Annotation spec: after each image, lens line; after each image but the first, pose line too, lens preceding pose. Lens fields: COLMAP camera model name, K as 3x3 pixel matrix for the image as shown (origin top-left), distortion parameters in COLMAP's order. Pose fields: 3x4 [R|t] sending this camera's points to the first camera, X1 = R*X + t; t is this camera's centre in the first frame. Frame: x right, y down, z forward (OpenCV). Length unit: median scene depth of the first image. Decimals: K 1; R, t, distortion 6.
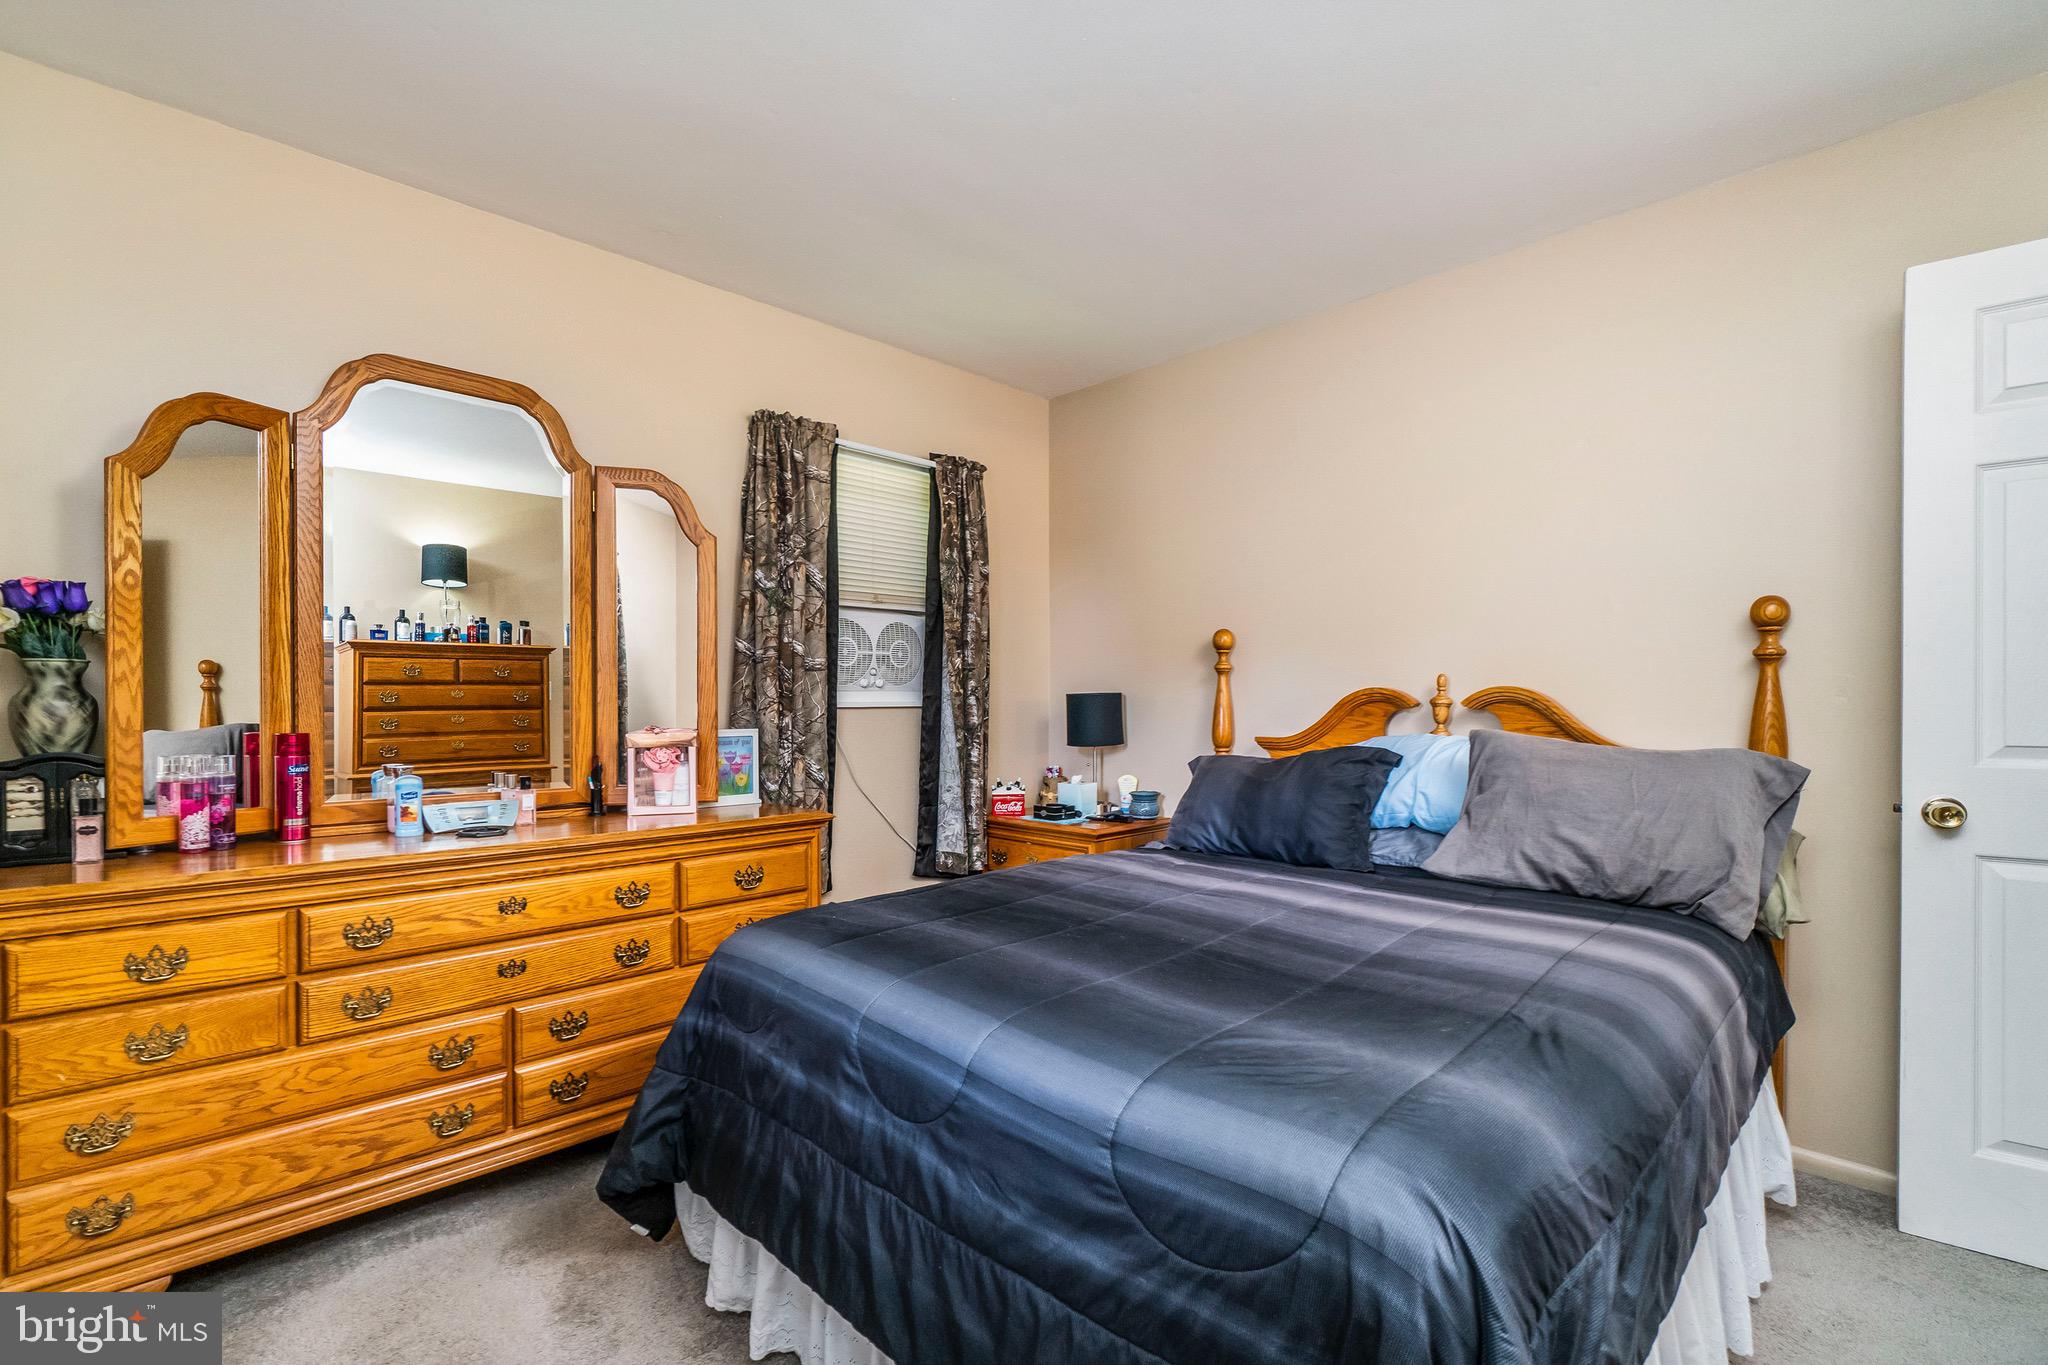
lens RADIAL K [[925.9, 0, 1011.2], [0, 925.9, 702.6], [0, 0, 1]] dist [-0.000239, 0.000282]
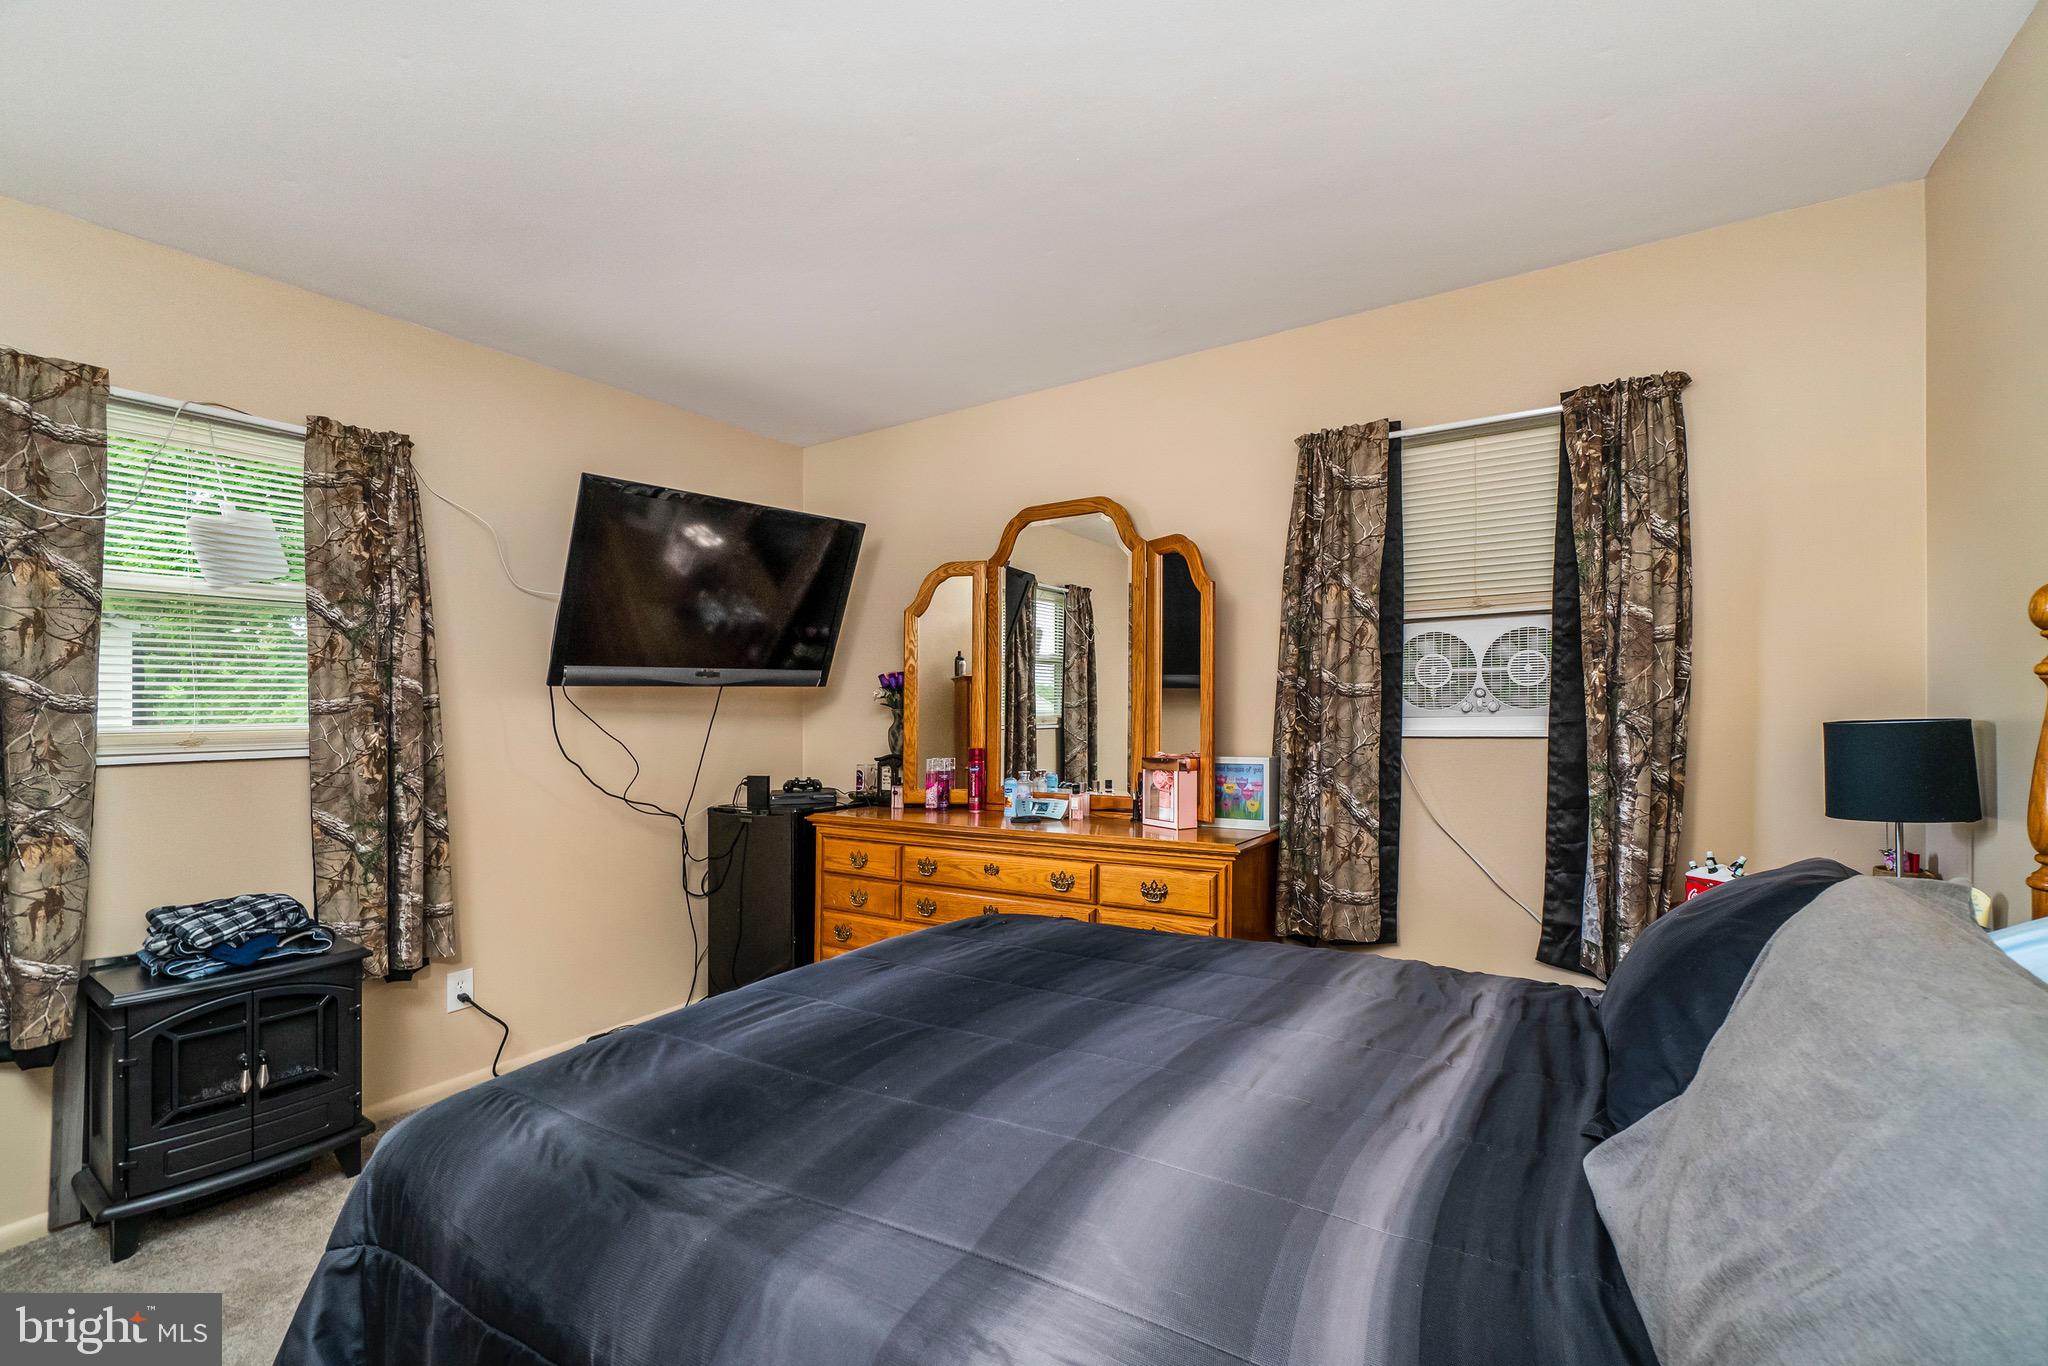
lens RADIAL K [[898.4, 0, 1019.8], [0, 898.4, 691.3], [0, 0, 1]] dist [-0.000558, 0.000092]
pose [[0.216889, -0.024874, -0.975879, 0.619954], [0.008758, 0.999685, -0.023534, -0.023294], [0.976157, -0.003442, 0.217038, 0.510268]]
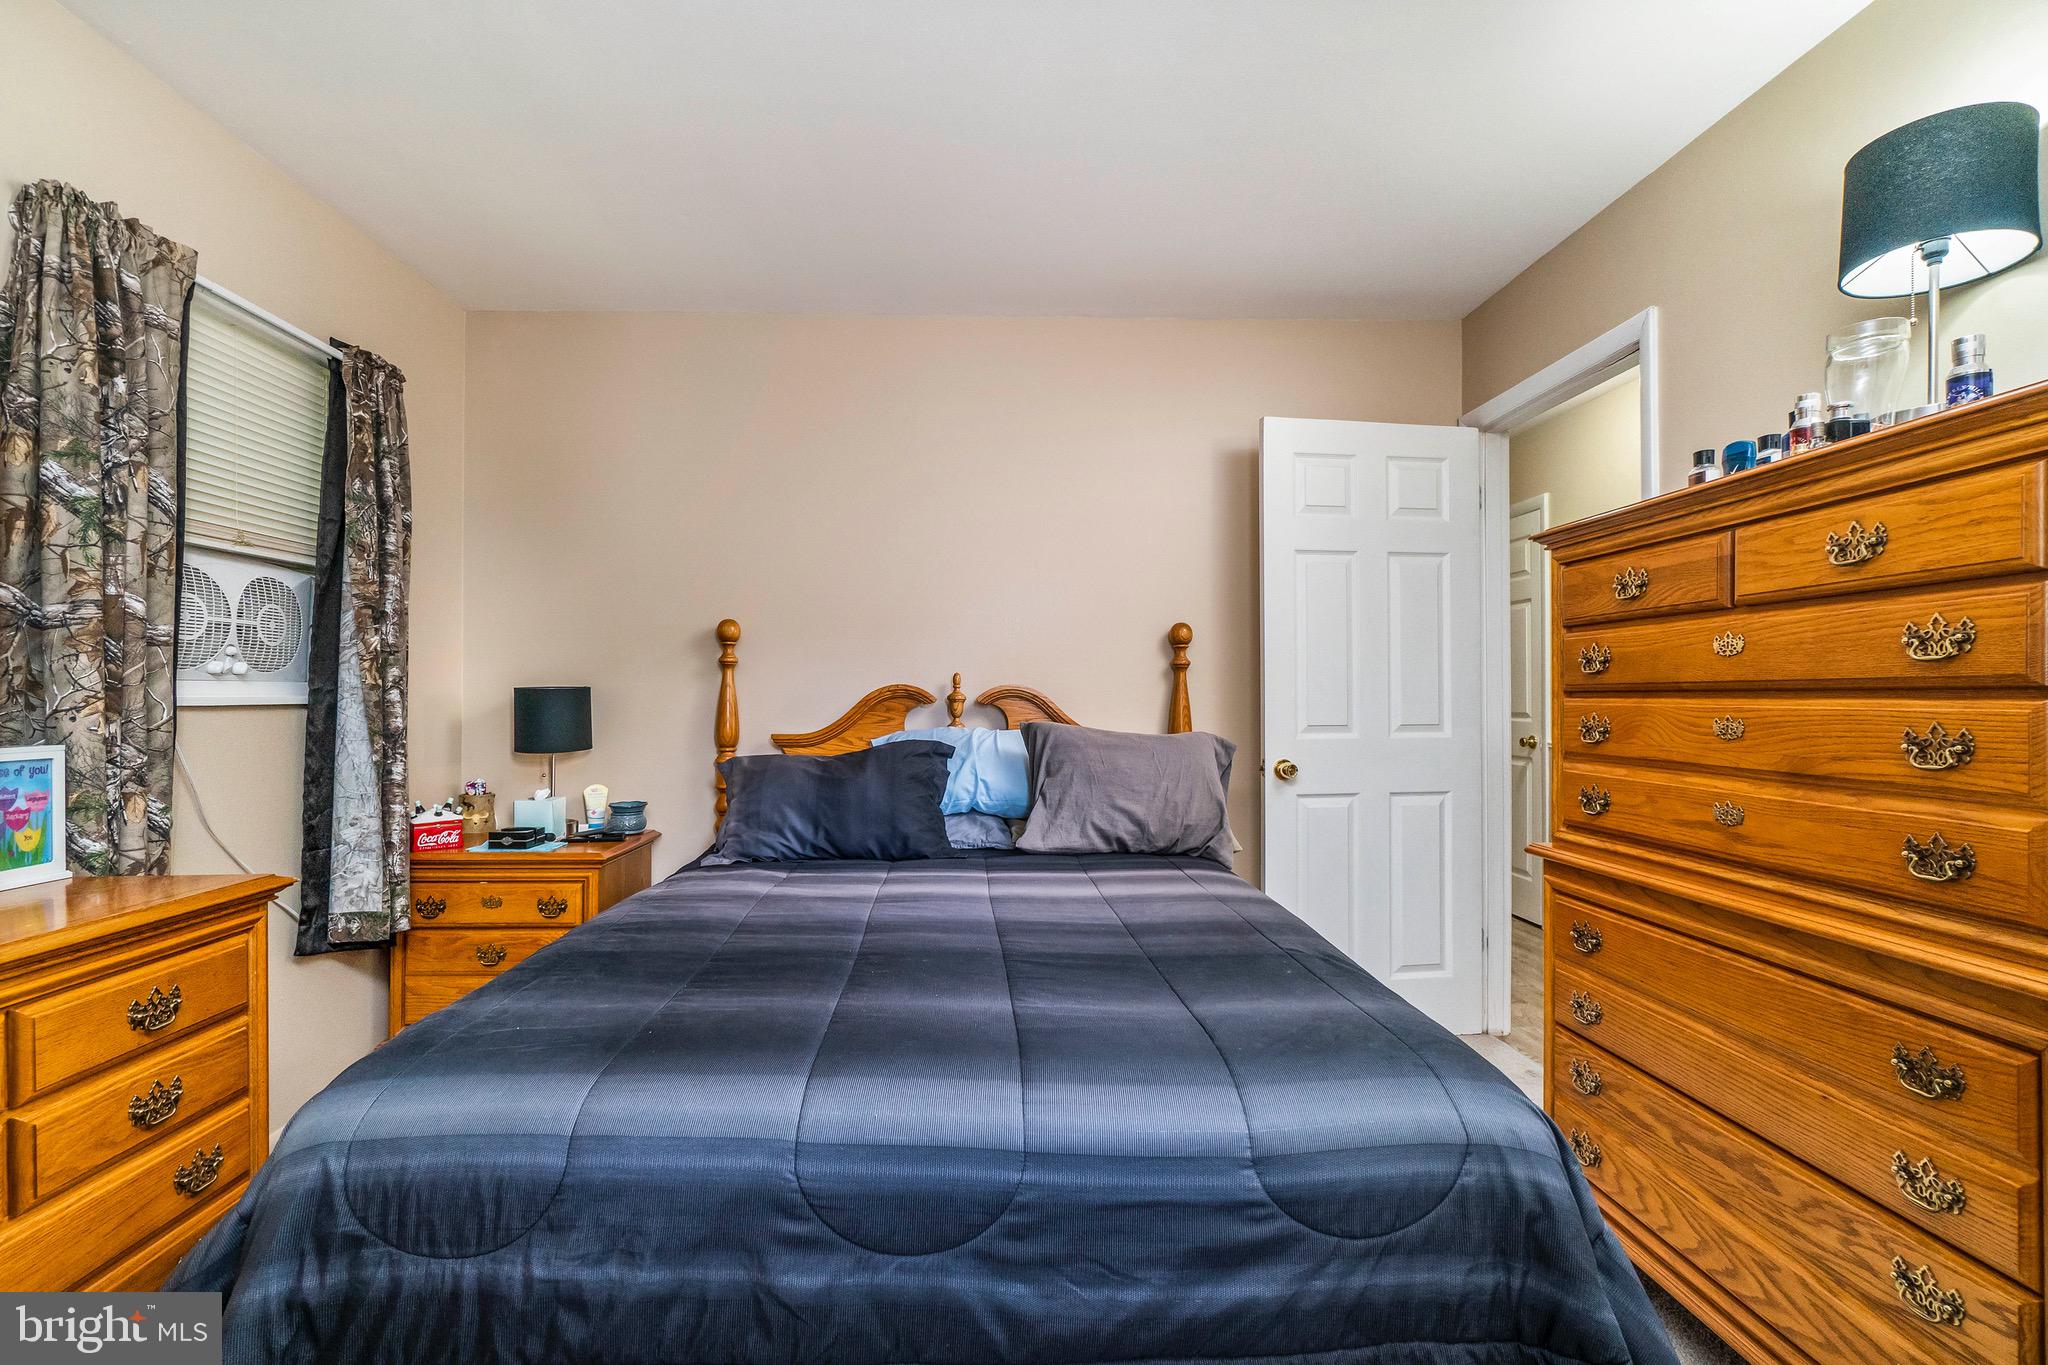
lens RADIAL K [[900.3, 0, 1024.0], [0, 900.3, 682.5], [0, 0, 1]] dist [-0.000442, -0.003588]
pose [[0.674650, 0.013491, 0.738015, -0.277131], [-0.000315, 0.999838, -0.017989, 0.000059], [-0.738138, 0.011904, 0.674545, 0.202924]]
